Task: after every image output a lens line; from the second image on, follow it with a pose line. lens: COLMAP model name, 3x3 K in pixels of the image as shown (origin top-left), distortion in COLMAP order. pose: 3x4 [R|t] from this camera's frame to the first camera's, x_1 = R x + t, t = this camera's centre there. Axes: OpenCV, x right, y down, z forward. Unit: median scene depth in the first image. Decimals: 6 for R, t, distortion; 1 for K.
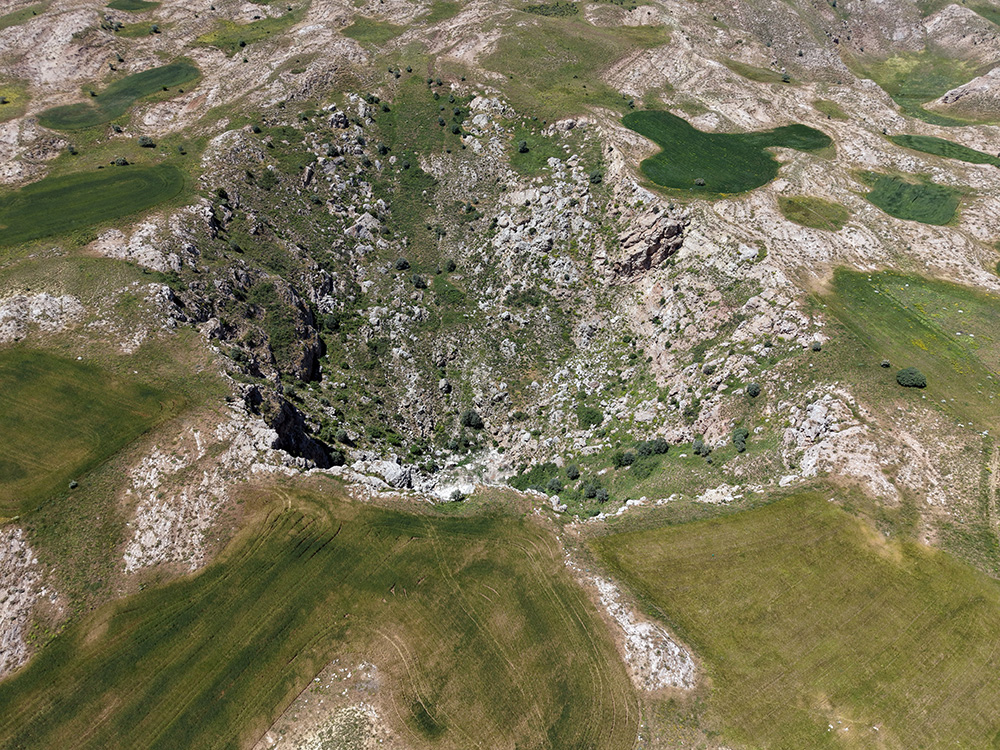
lens RADIAL K [[703.7, 0, 500.0], [0, 703.7, 375.0], [0, 0, 1]] dist [0.038053, -0.032555]
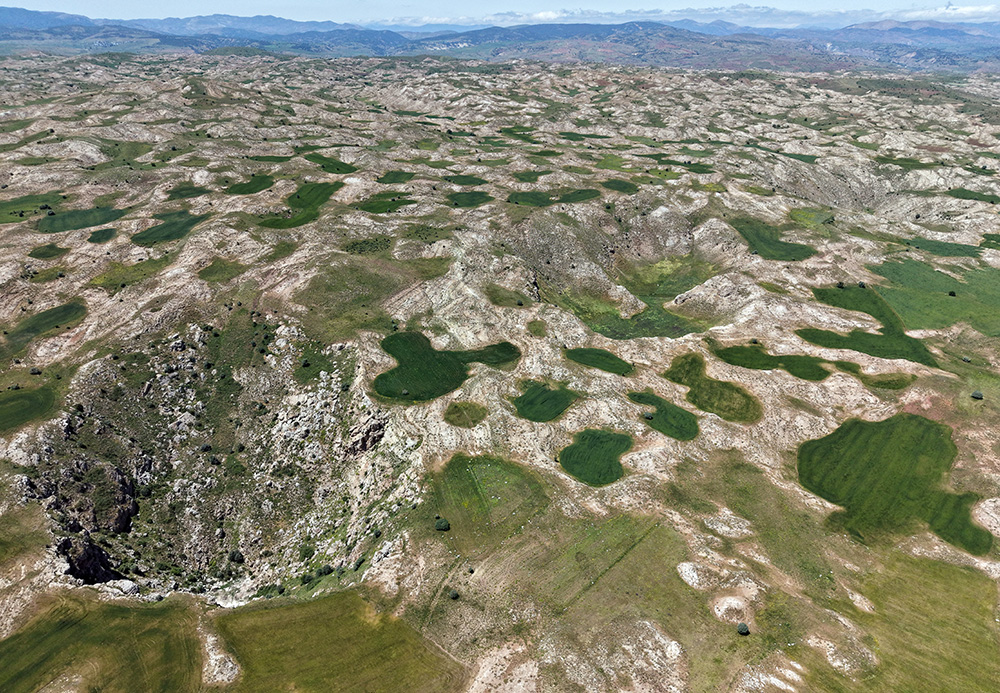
lens RADIAL K [[770.4, 0, 500.0], [0, 770.4, 346.5], [0, 0, 1]] dist [0.080255, -0.079545]
pose [[0.999550, -0.008045, 0.028882, 0.453216], [0.013810, 0.978590, -0.205357, -0.023411], [-0.026612, 0.205664, 0.978261, -0.684672]]
